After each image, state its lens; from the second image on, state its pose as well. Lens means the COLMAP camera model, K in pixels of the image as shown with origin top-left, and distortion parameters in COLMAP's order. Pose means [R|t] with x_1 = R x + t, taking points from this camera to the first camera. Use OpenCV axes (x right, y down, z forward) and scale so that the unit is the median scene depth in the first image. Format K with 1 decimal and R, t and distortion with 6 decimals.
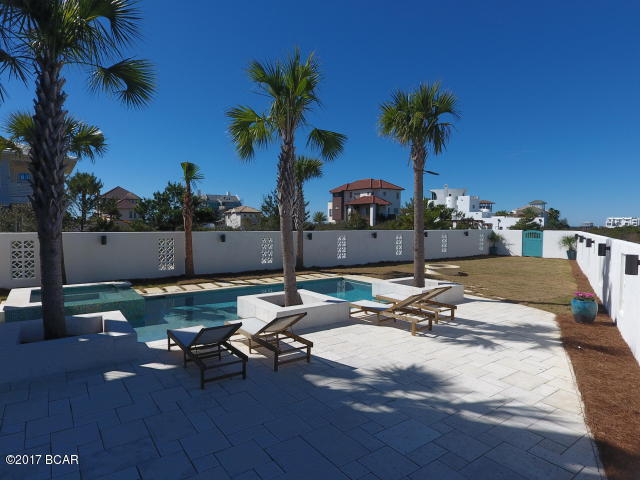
lens RADIAL K [[372.5, 0, 316.7], [0, 372.5, 241.0], [0, 0, 1]] dist [-0.007901, -0.000602]
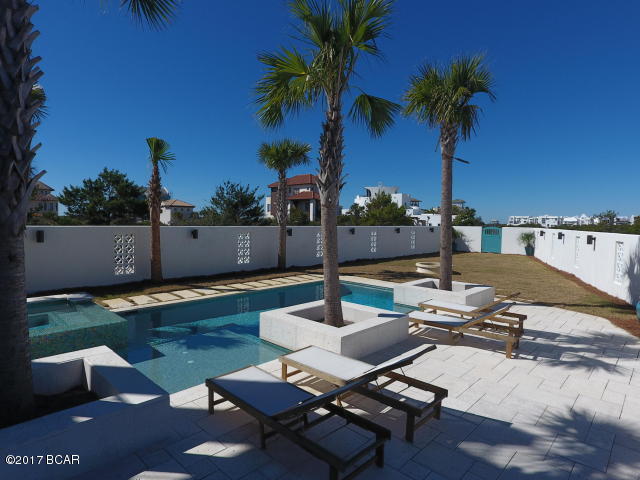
lens RADIAL K [[372.5, 0, 315.5], [0, 372.5, 241.8], [0, 0, 1]] dist [-0.007901, -0.000602]
pose [[0.983560, -0.001190, 0.180575, -0.207636], [-0.001284, 0.999907, 0.013585, -0.002949], [-0.180575, -0.013594, 0.983467, 0.214166]]
